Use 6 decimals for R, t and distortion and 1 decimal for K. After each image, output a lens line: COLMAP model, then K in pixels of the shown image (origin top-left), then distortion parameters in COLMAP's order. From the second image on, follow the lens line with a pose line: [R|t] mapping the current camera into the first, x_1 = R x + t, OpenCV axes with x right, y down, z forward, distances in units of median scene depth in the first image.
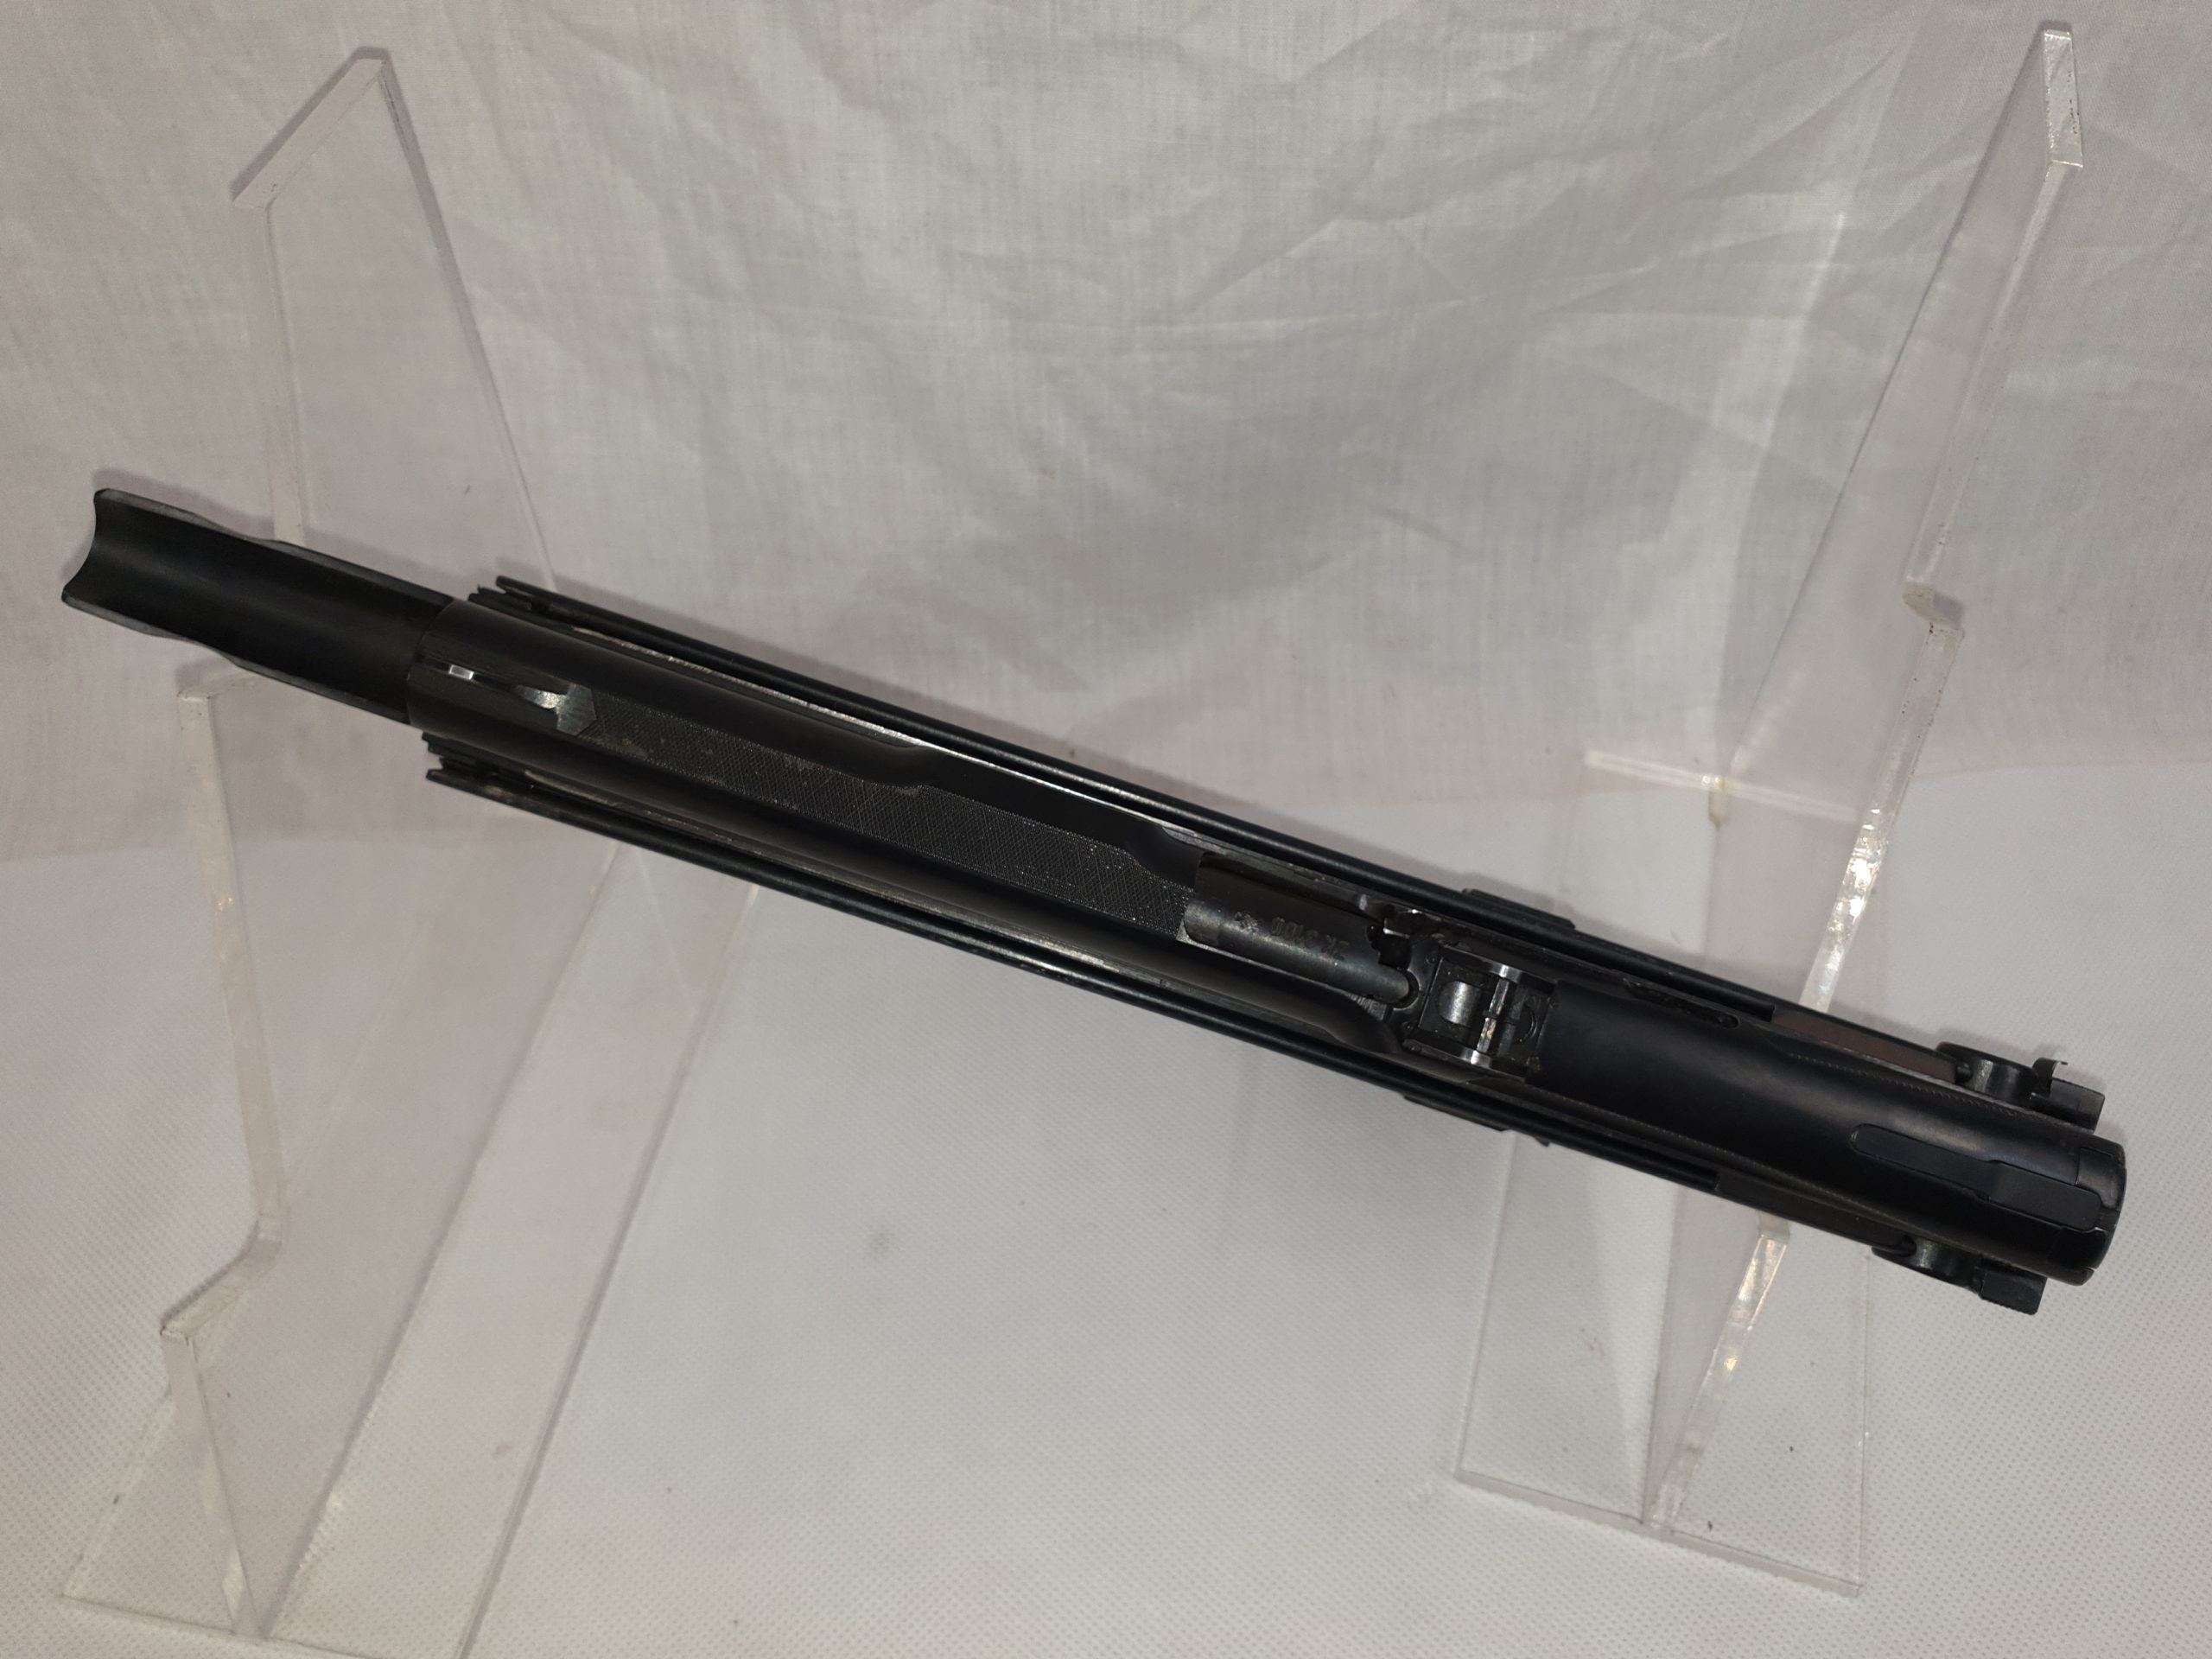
lens RADIAL K [[1705.4, 0, 1111.0], [0, 1705.4, 815.7], [0, 0, 1]] dist [-0.035851, 0.033510]
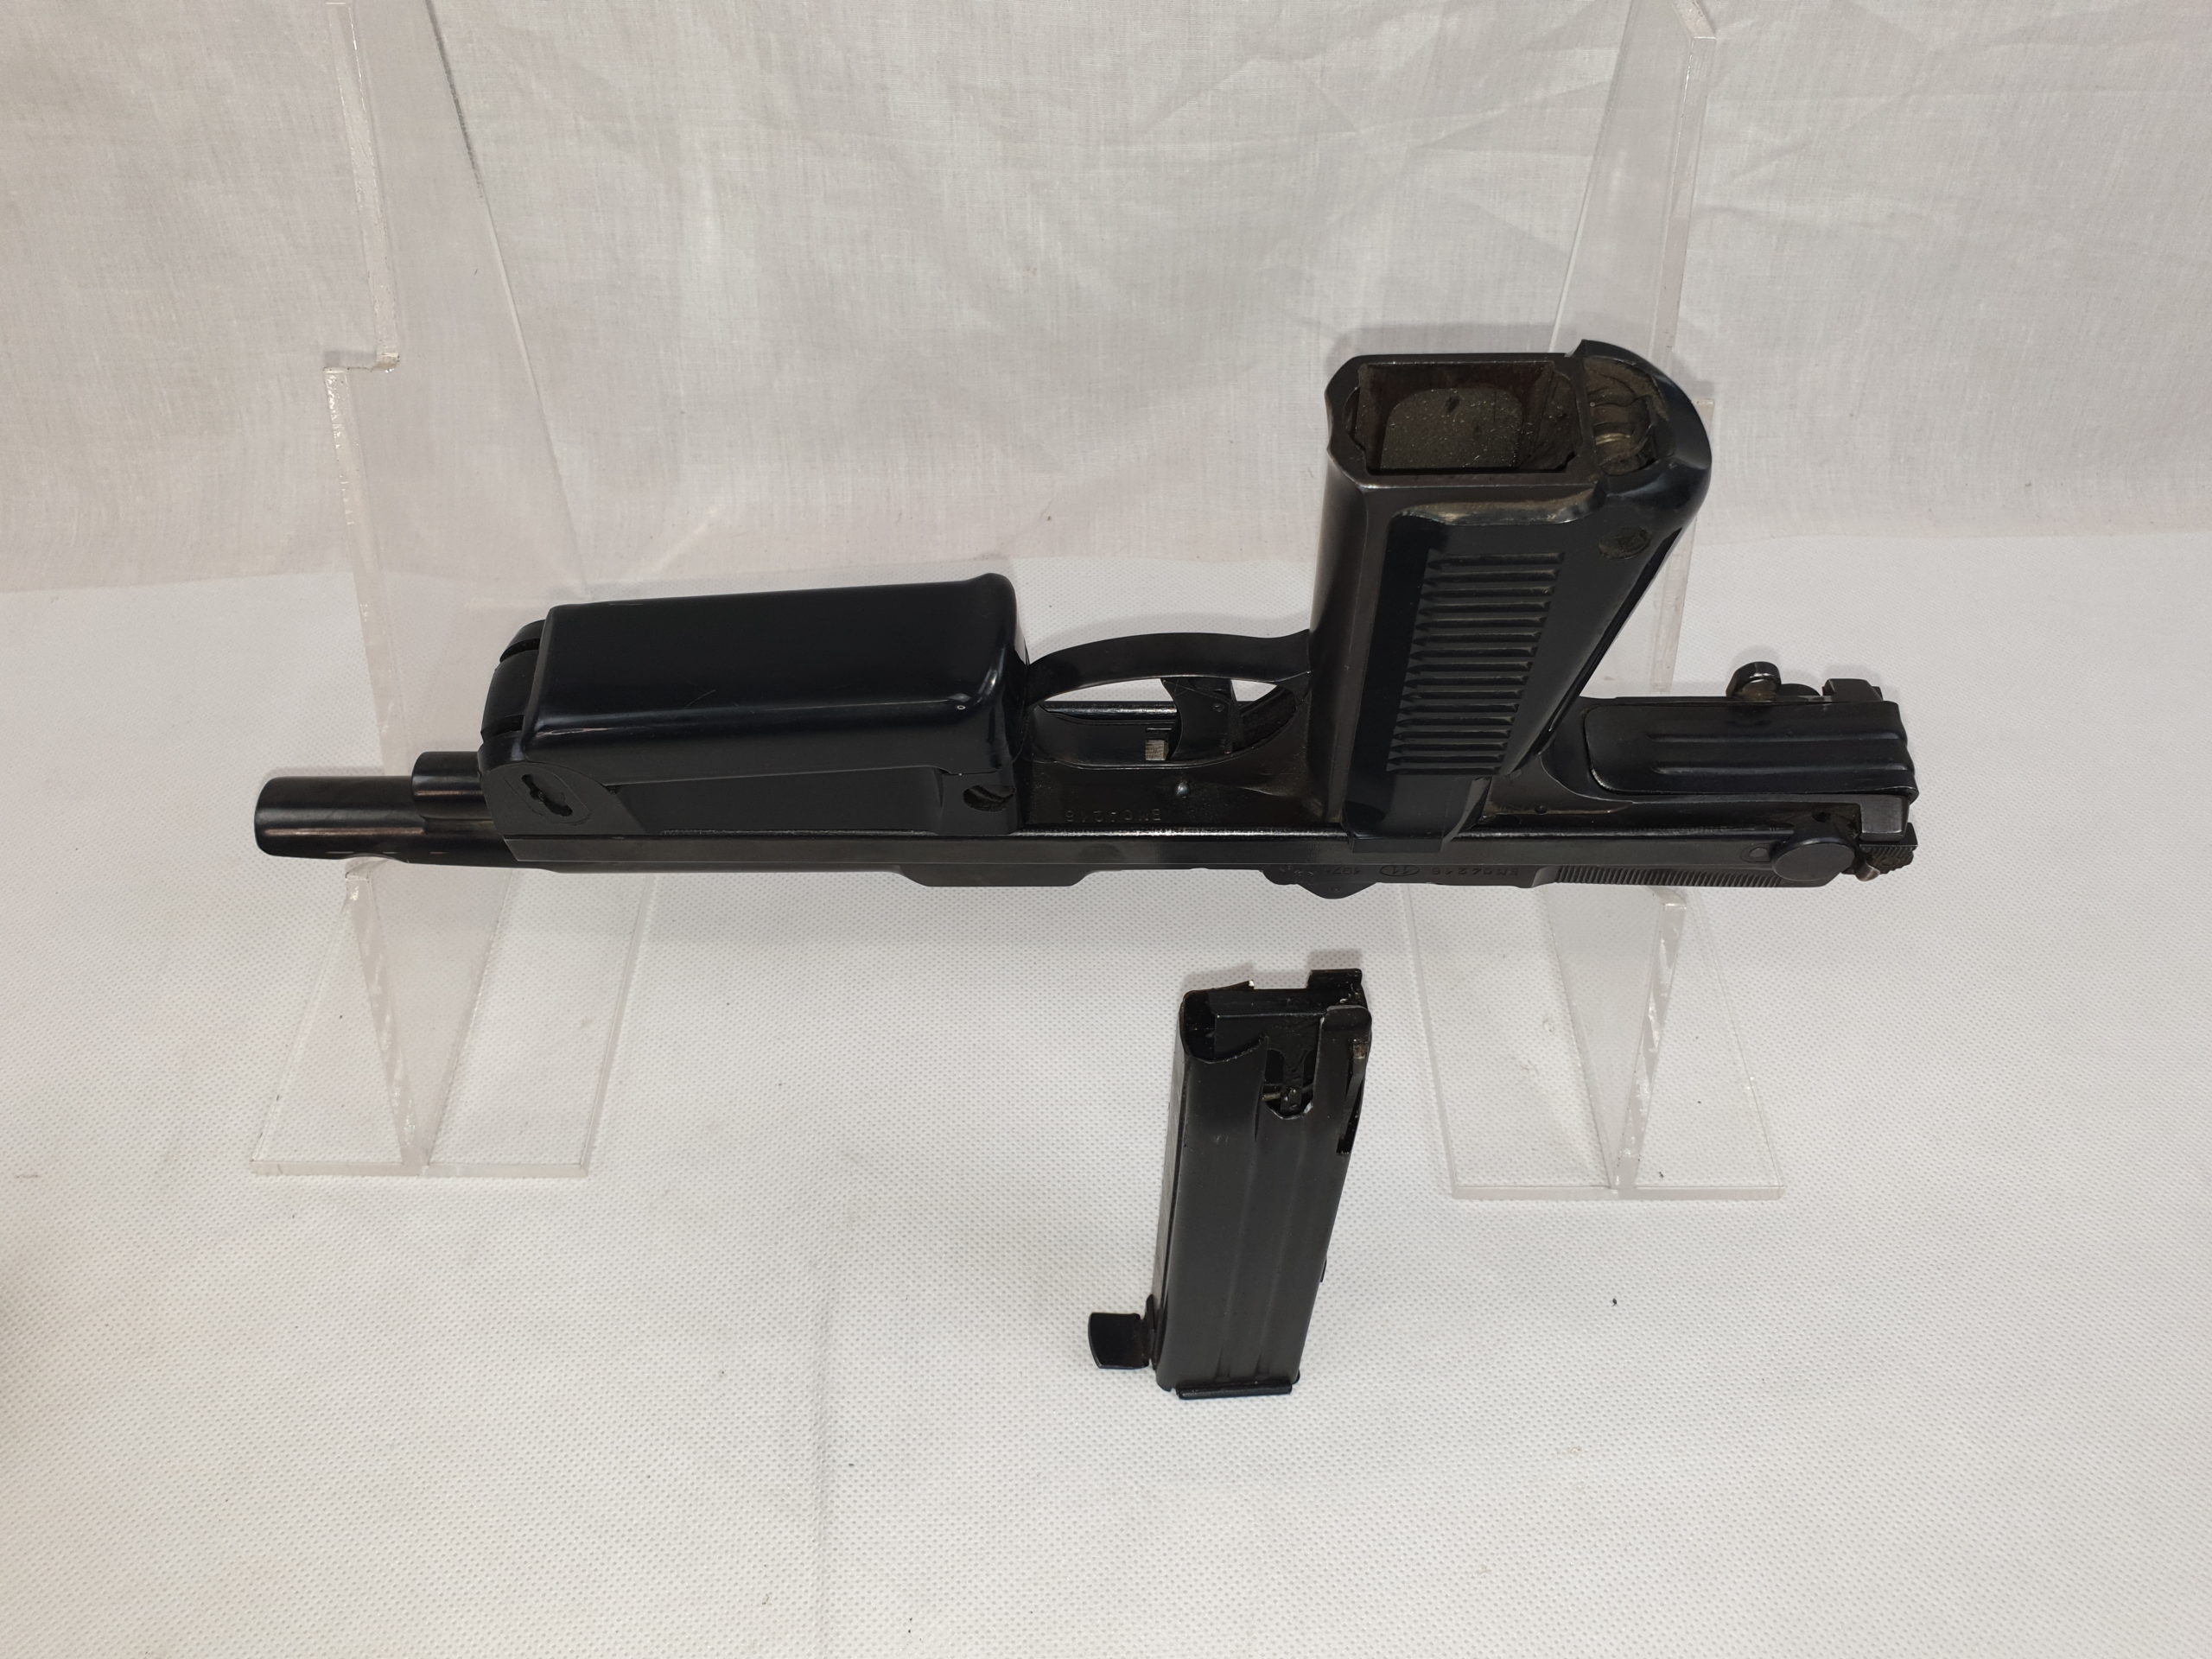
lens RADIAL K [[1705.4, 0, 1110.6], [0, 1705.4, 827.0], [0, 0, 1]] dist [-0.035851, 0.033510]
pose [[0.999939, 0.009135, 0.006190, 0.019404], [-0.008972, 0.999625, -0.025854, 0.261869], [-0.006424, 0.025797, 0.999647, -0.271774]]
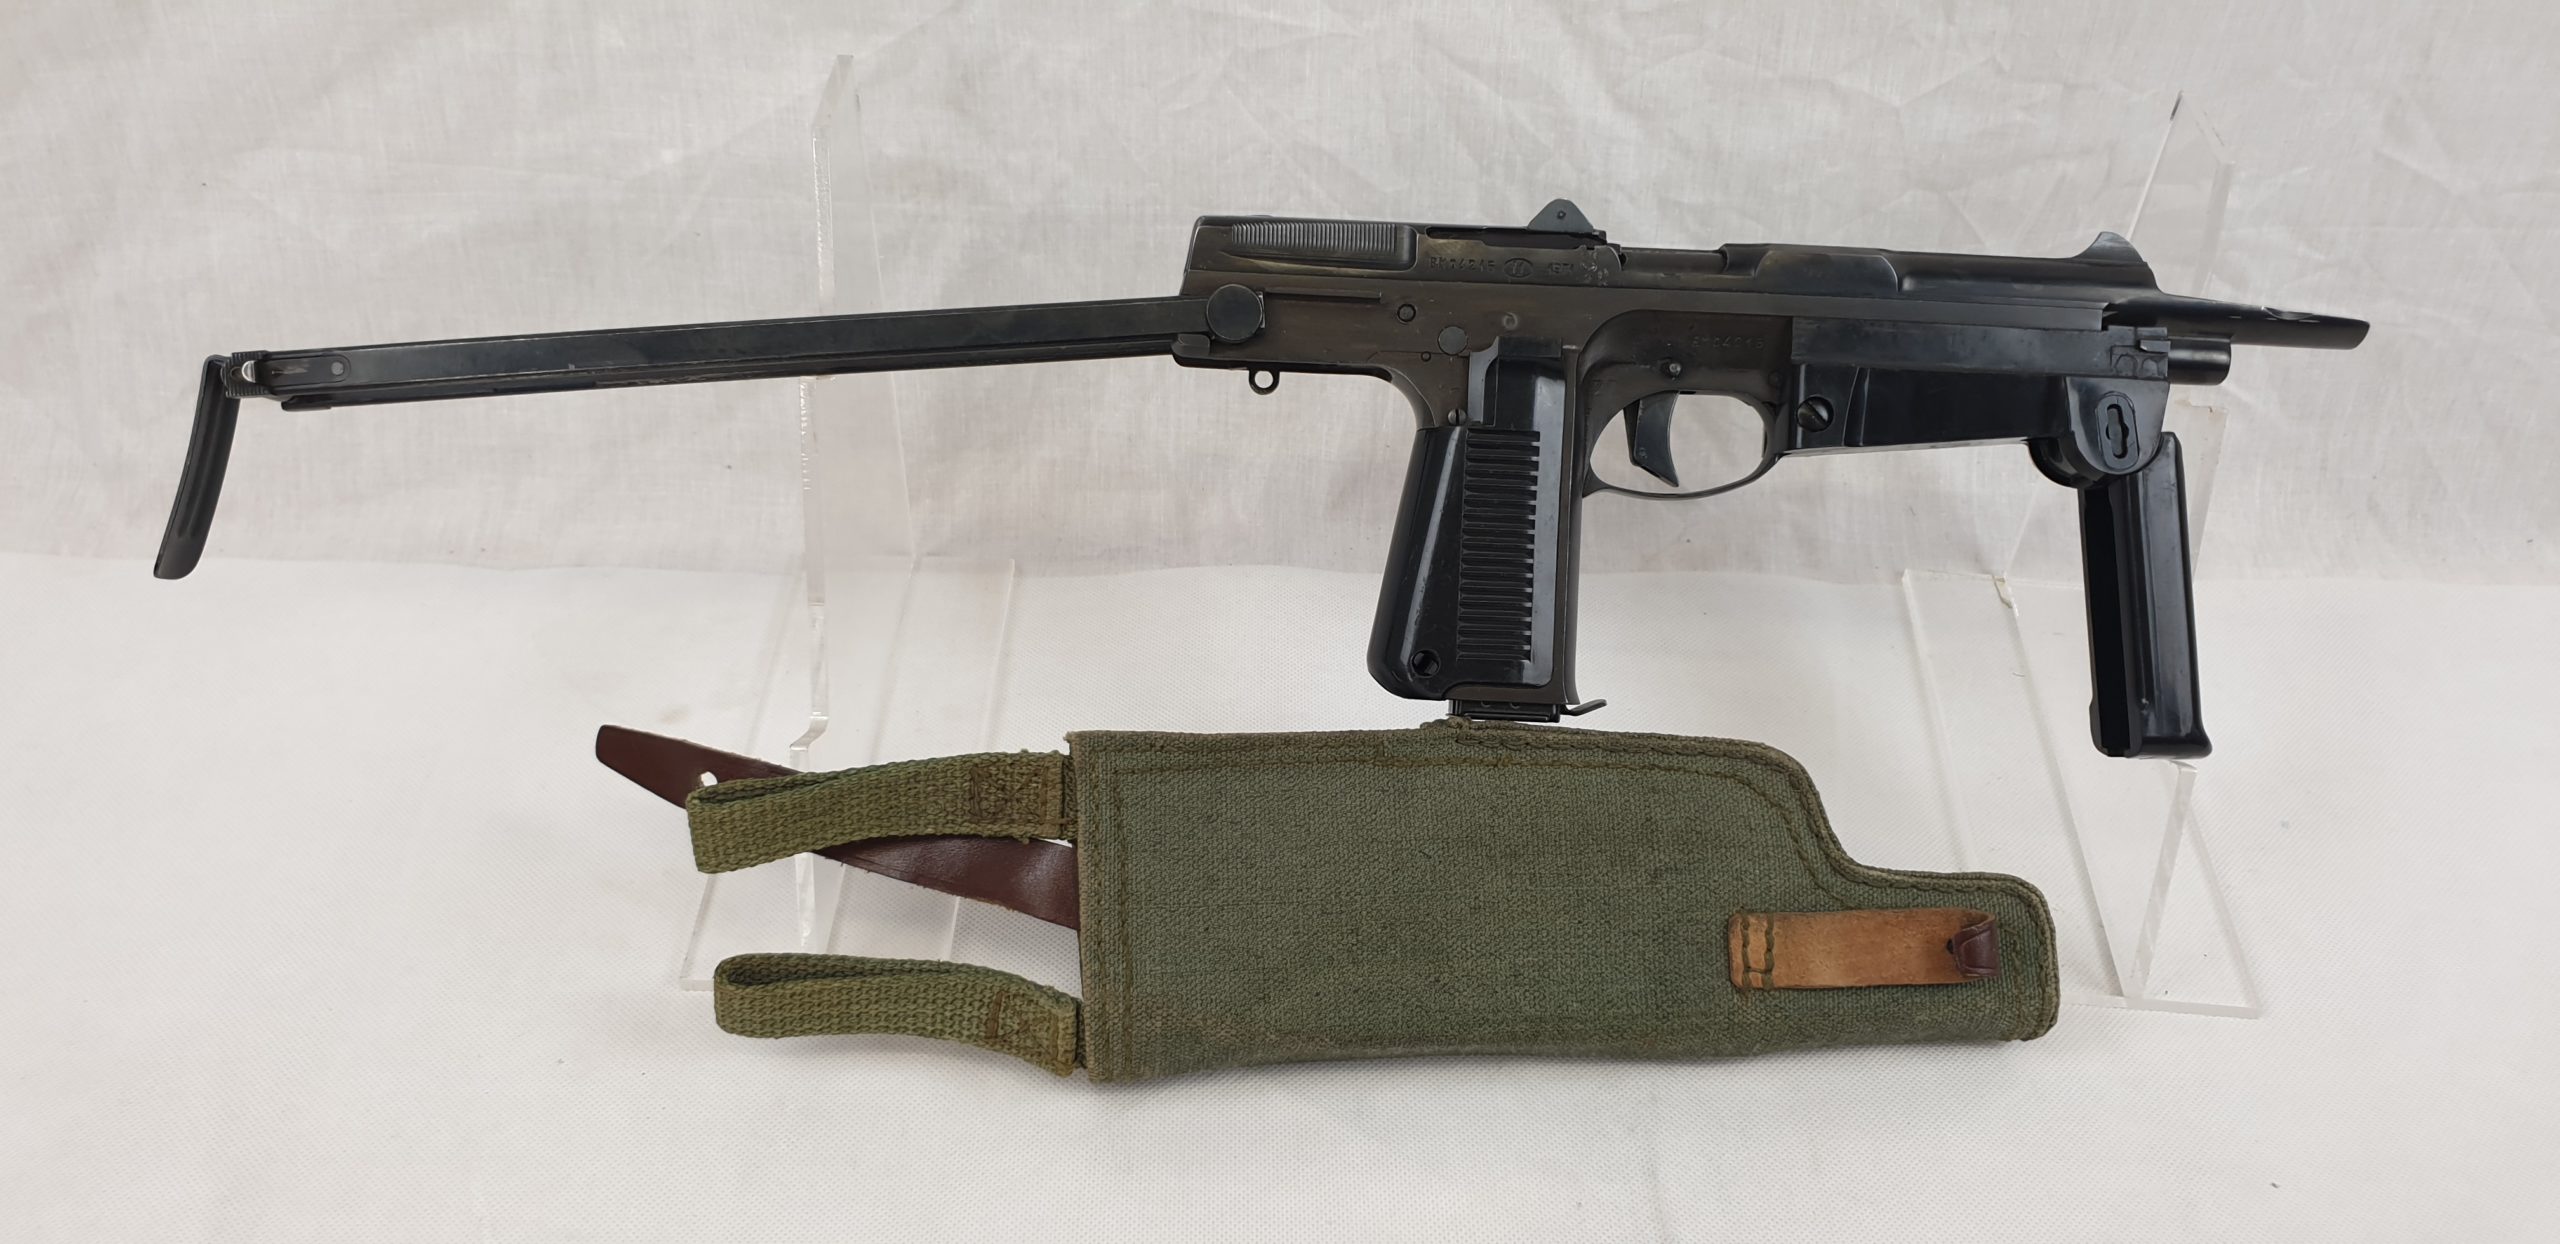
lens RADIAL K [[1945.8, 0, 1275.8], [0, 1945.8, 640.4], [0, 0, 1]] dist [-0.007726, 0.002635]
pose [[0.998864, 0.043329, -0.019835, -0.407143], [-0.045764, 0.988257, -0.145790, 0.364130], [0.013286, 0.146532, 0.989117, -0.764235]]
